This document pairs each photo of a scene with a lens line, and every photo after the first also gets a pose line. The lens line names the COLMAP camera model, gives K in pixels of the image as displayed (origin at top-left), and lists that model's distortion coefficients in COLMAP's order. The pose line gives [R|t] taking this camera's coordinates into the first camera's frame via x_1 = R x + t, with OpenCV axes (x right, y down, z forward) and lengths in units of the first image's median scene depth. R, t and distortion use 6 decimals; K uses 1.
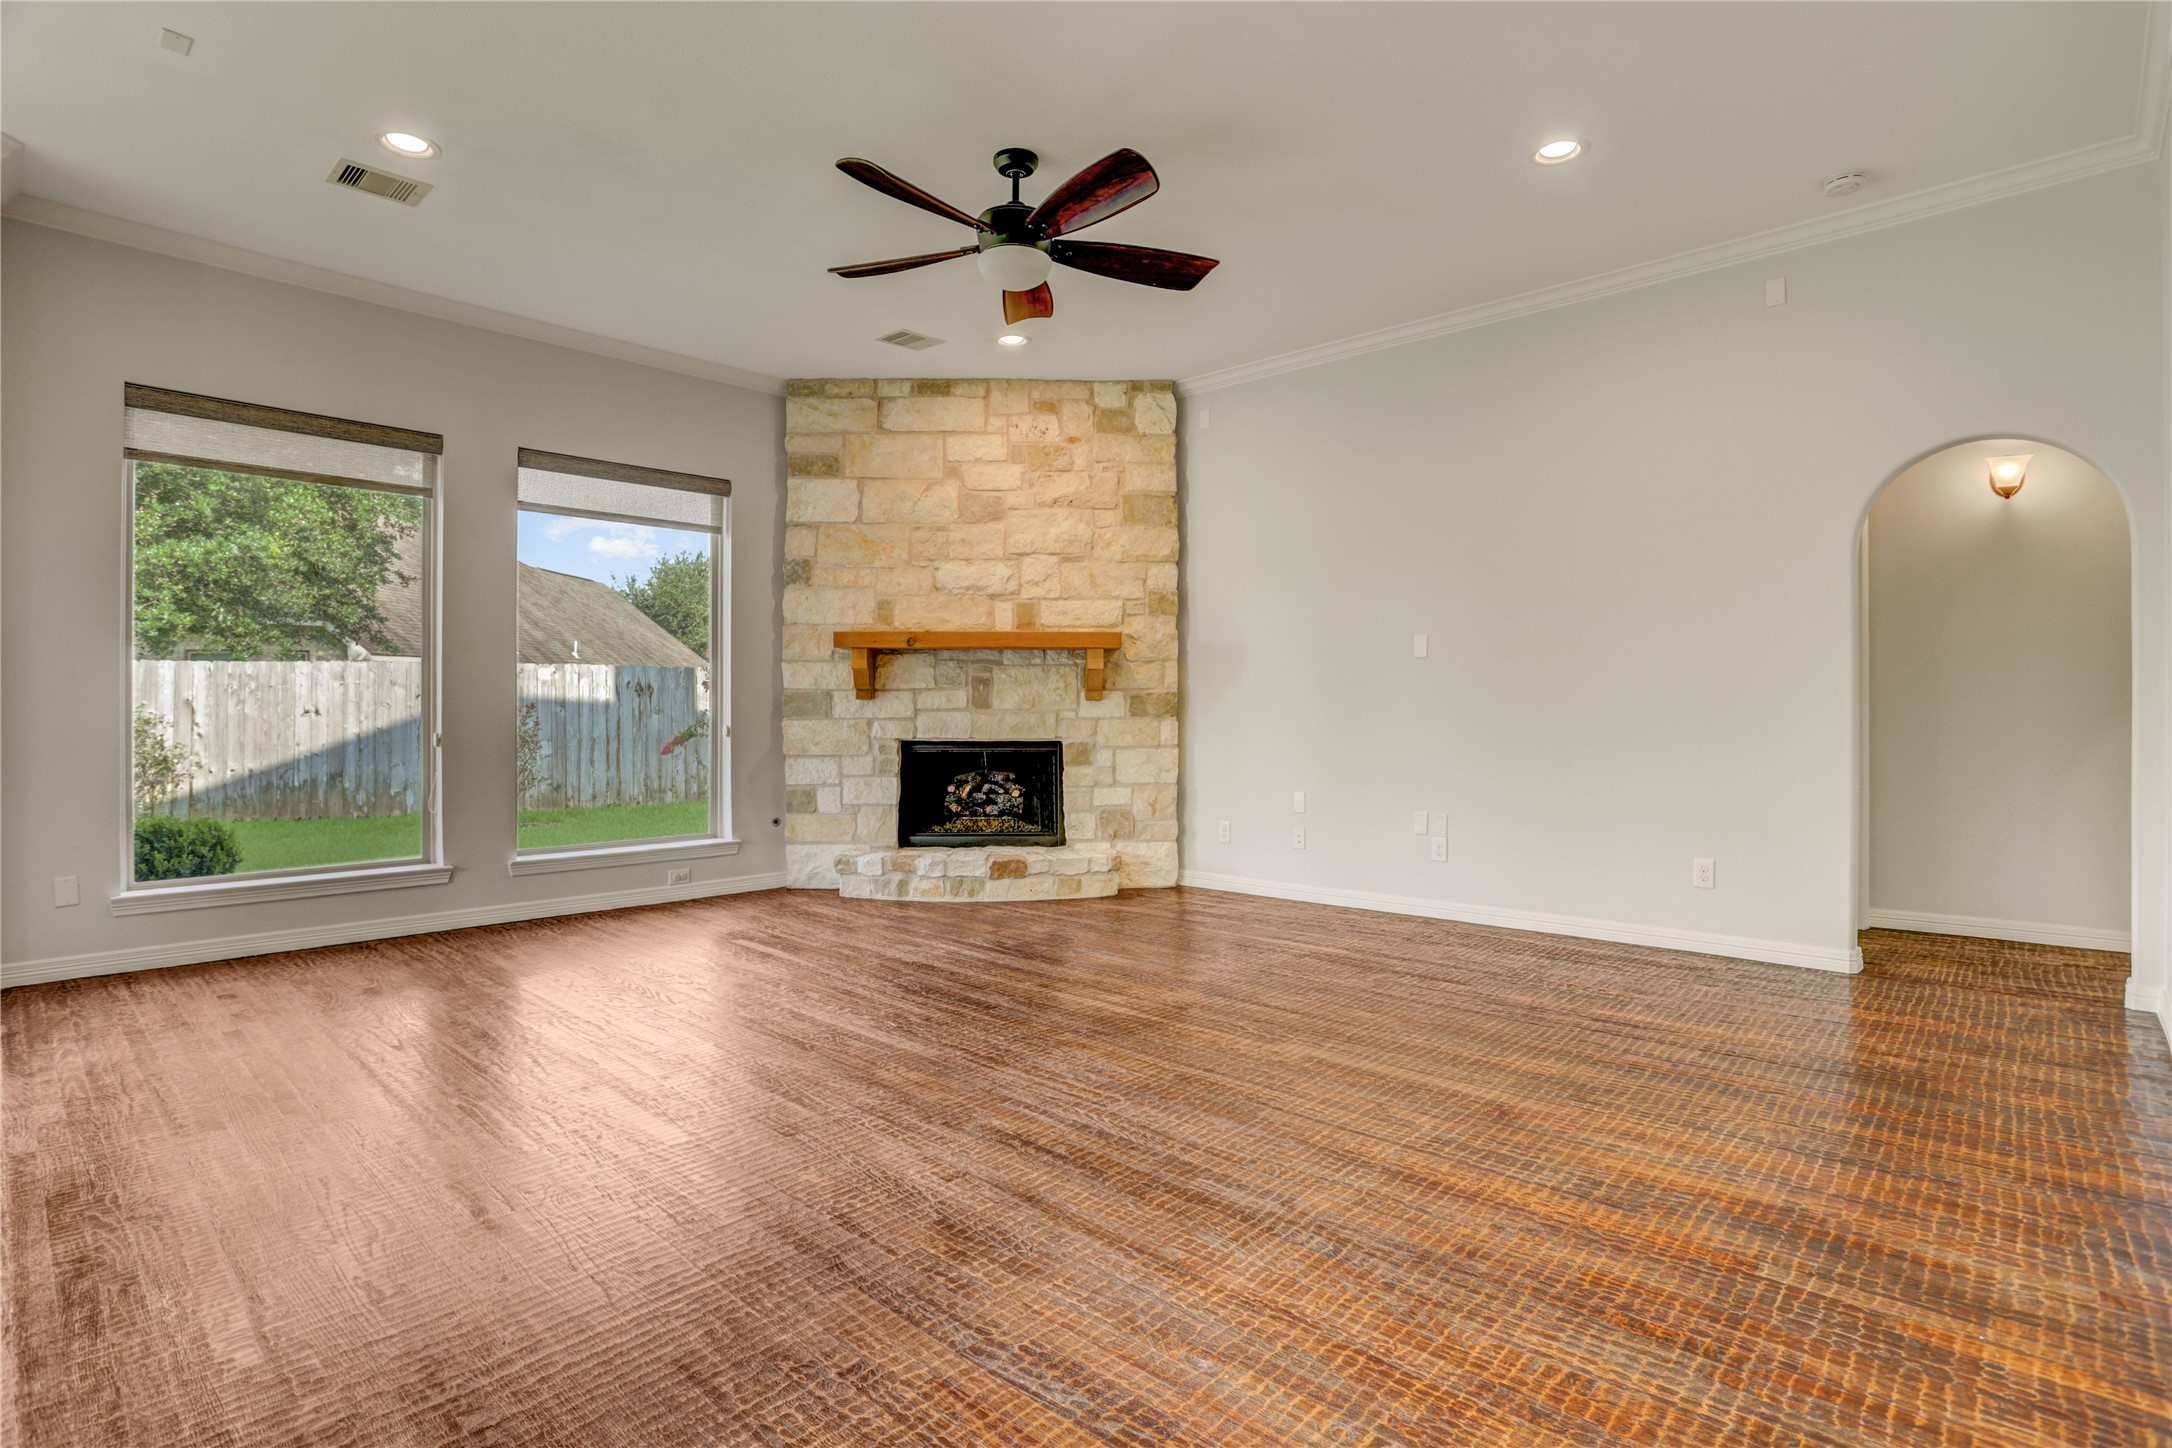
lens RADIAL K [[1085.2, 0, 1078.4], [0, 1085.2, 700.4], [0, 0, 1]] dist [-0.076130, 0.037026]
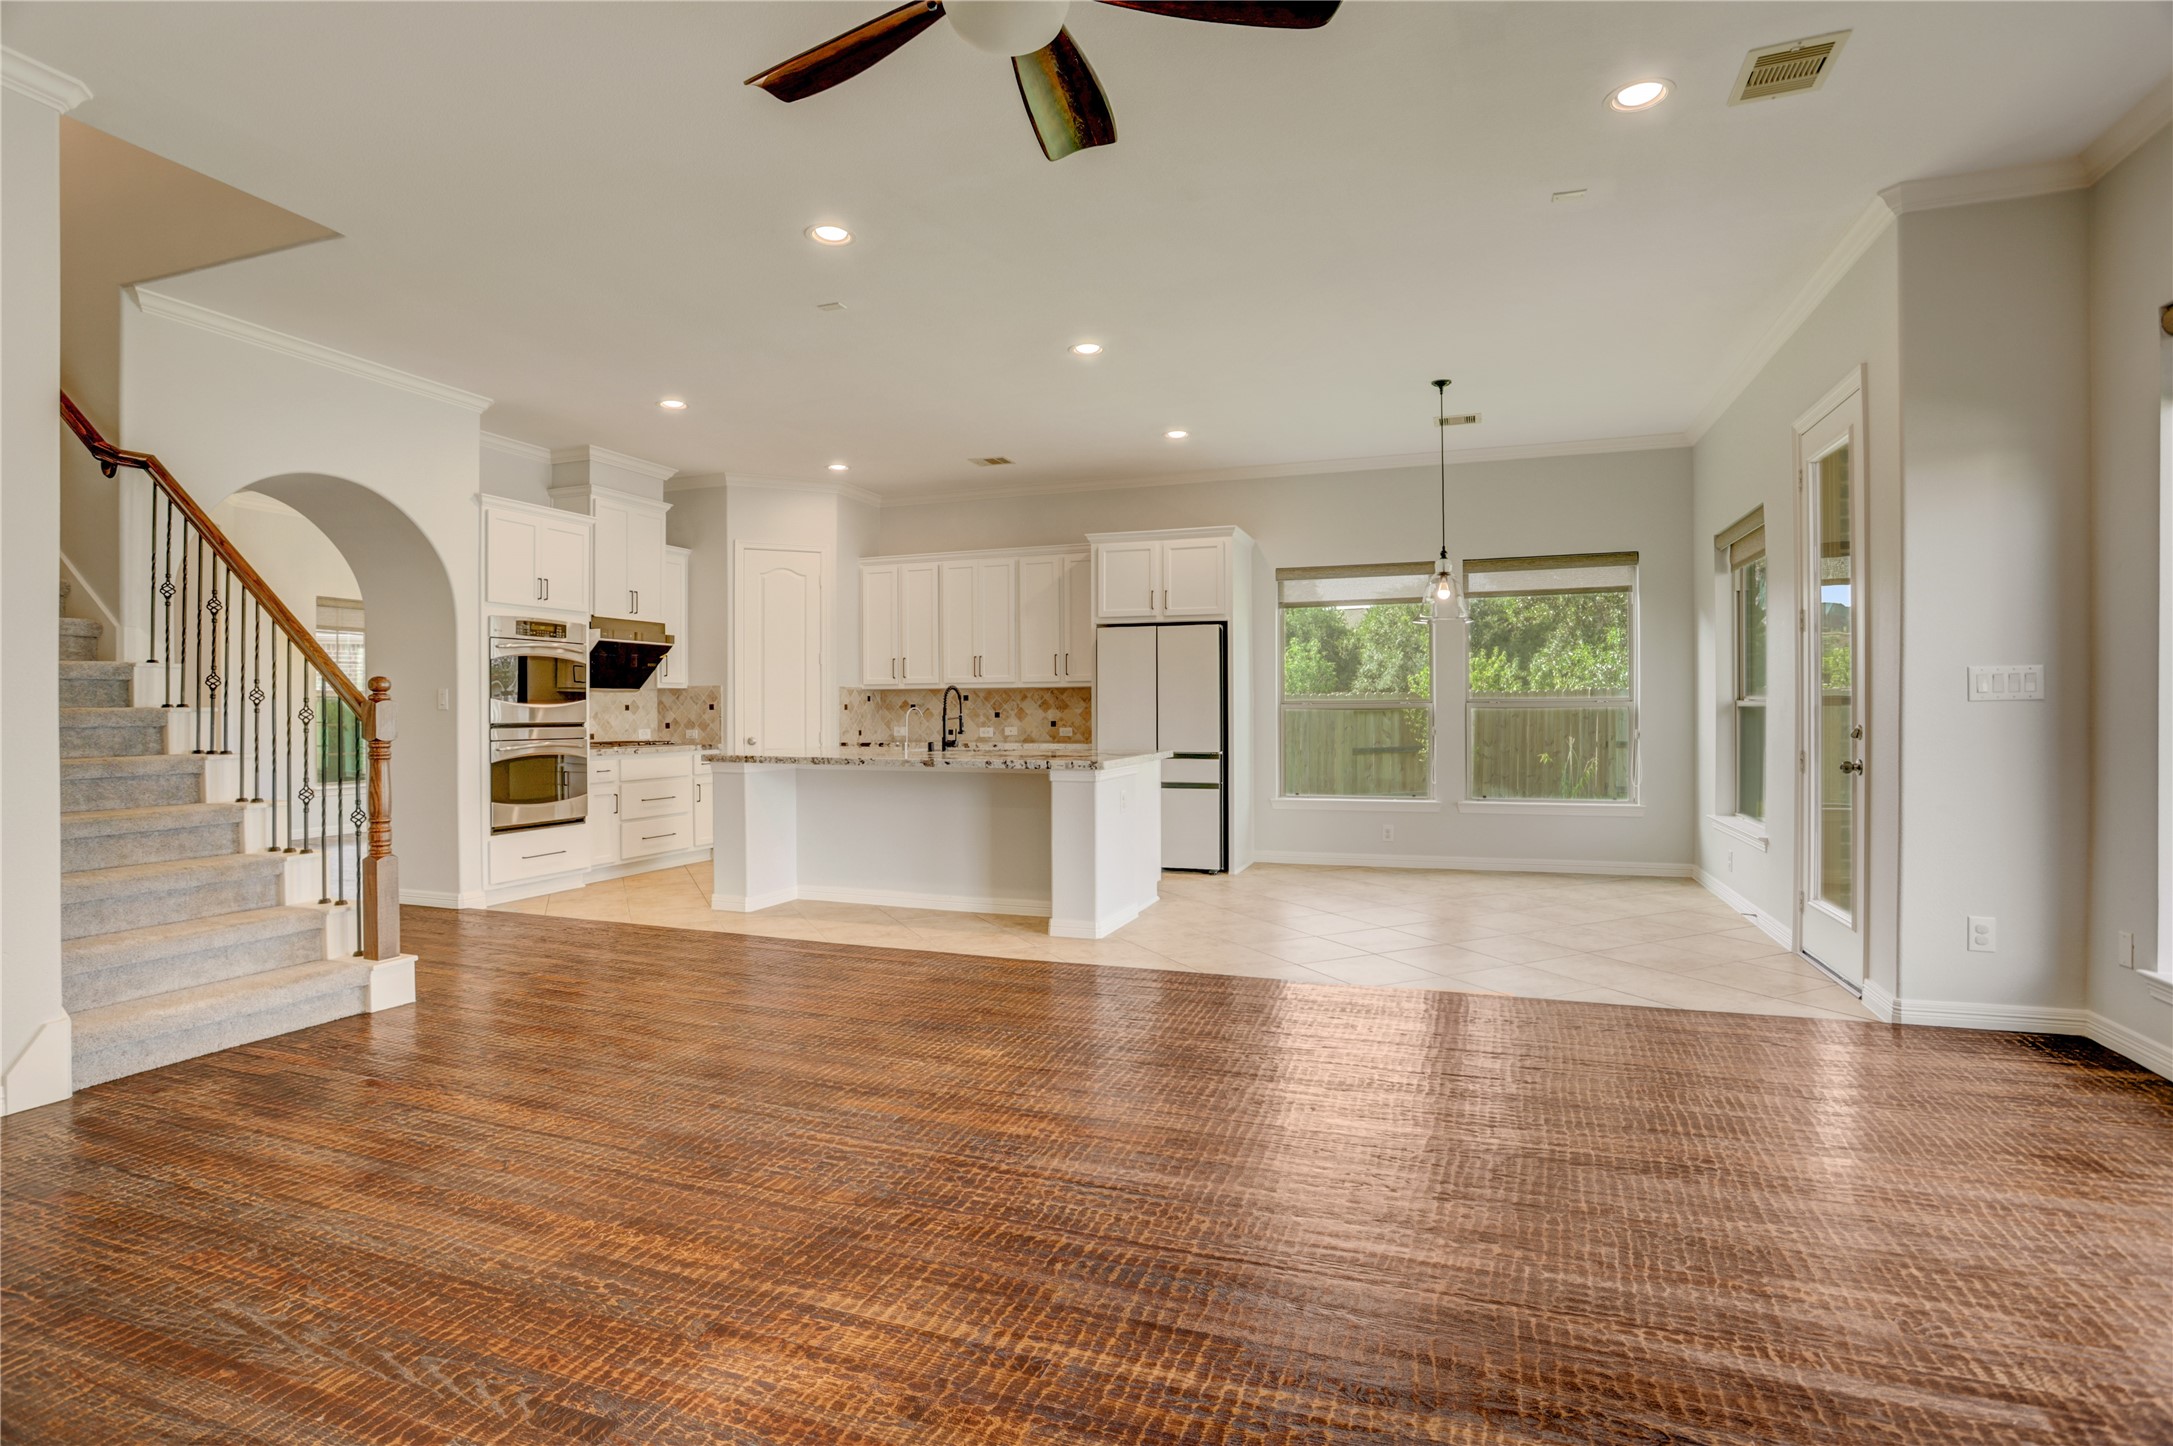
lens RADIAL K [[1063.8, 0, 1080.8], [0, 1063.8, 713.1], [0, 0, 1]] dist [-0.079840, 0.036720]
pose [[-0.917824, 0.005654, -0.396947, 0.077527], [0.008348, 0.999952, -0.005061, -0.005775], [0.396899, -0.007959, -0.917828, 0.908326]]
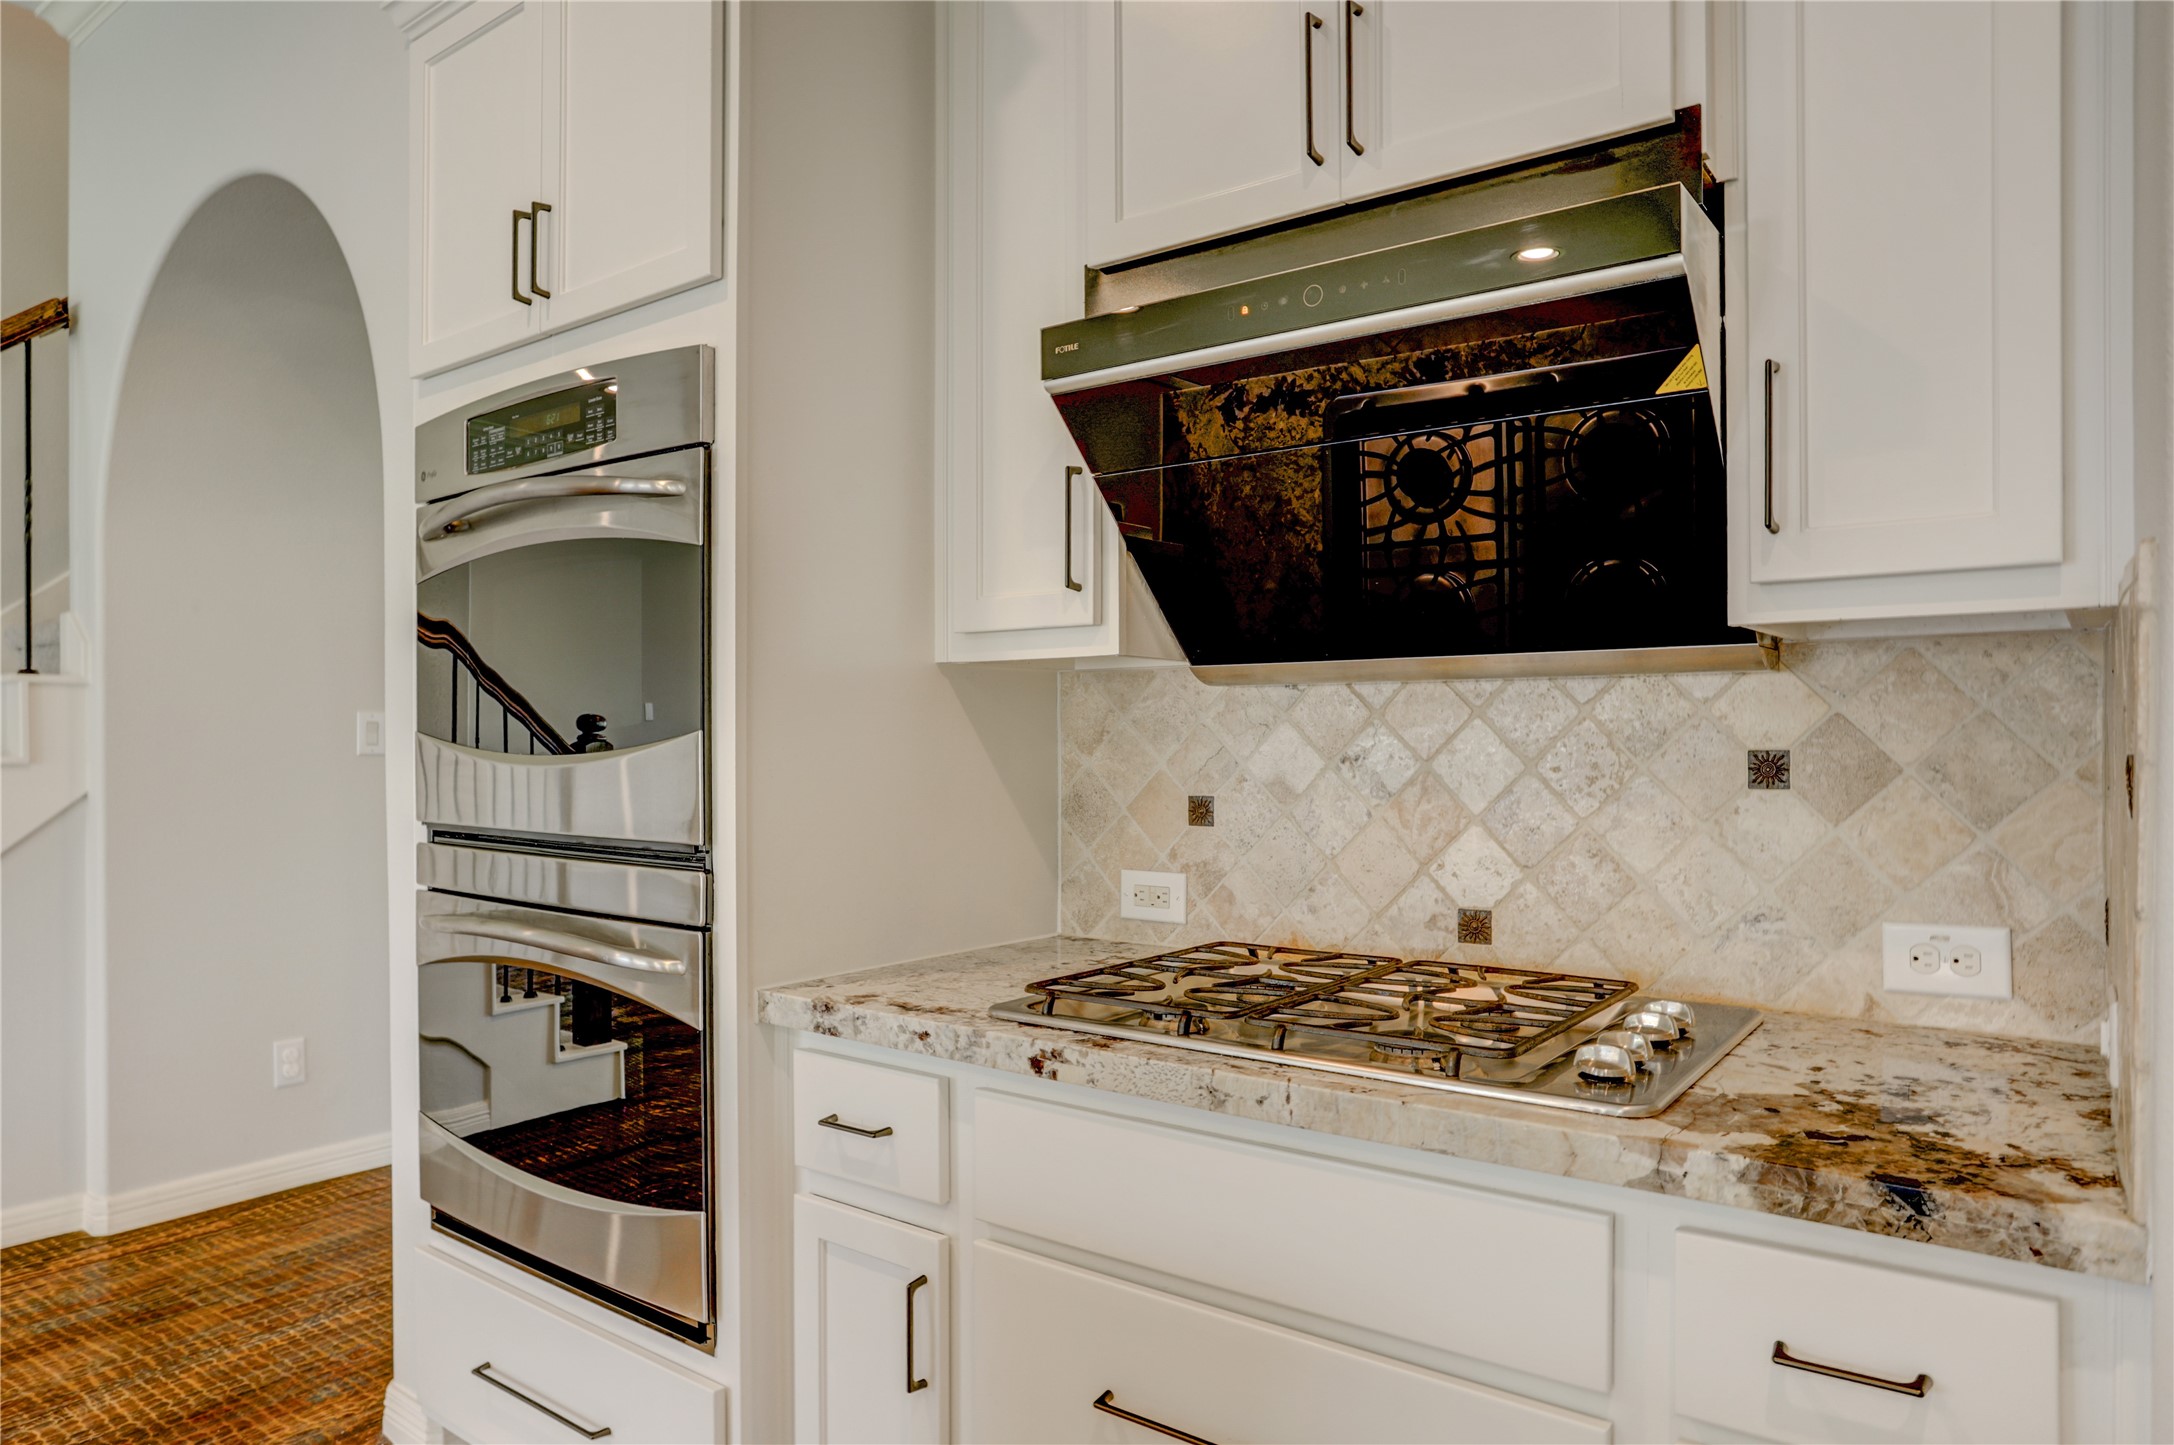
lens RADIAL K [[1353.4, 0, 1084.2], [0, 1353.4, 750.4], [0, 0, 1]] dist [-0.033419, 0.001004]
pose [[-0.104195, -0.007743, 0.994527, -0.161288], [-0.007566, 0.999947, 0.006993, -0.028134], [-0.994528, -0.006796, -0.104248, -0.346080]]
